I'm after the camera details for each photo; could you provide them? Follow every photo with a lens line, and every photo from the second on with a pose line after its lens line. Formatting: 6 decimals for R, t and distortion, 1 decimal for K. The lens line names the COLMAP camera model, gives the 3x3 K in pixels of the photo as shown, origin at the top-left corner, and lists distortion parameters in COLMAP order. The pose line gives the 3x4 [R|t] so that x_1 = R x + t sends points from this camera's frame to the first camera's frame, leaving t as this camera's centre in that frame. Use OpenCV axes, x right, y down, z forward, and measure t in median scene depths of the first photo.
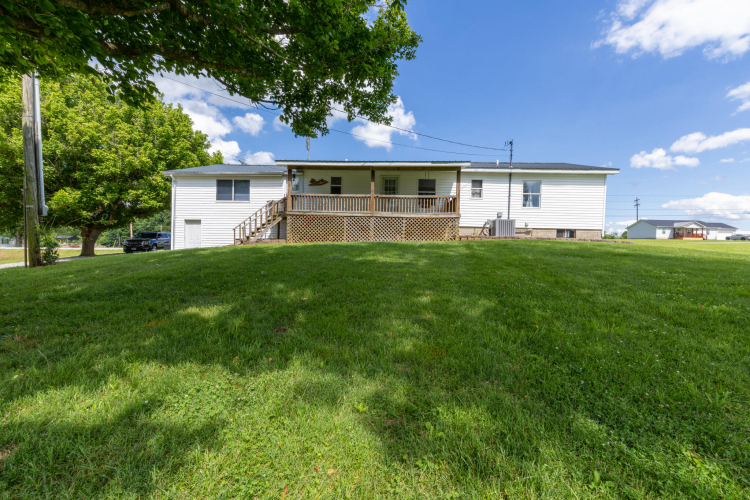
lens RADIAL K [[299.9, 0, 375.0], [0, 299.9, 250.0], [0, 0, 1]] dist [-0.008751, 0.000063]
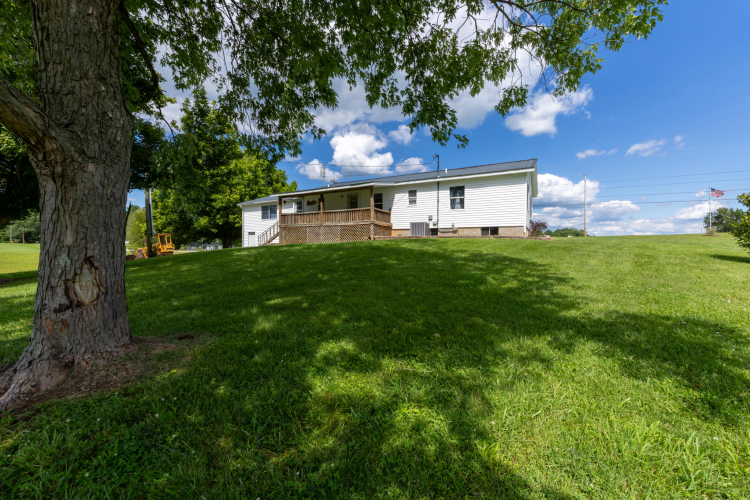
lens RADIAL K [[299.5, 0, 376.2], [0, 299.5, 252.2], [0, 0, 1]] dist [0.001971, 0.000275]
pose [[0.888201, -0.007578, -0.459393, 0.768822], [0.008278, 0.999966, -0.000490, 0.017836], [0.459381, -0.003368, 0.888233, -0.153757]]
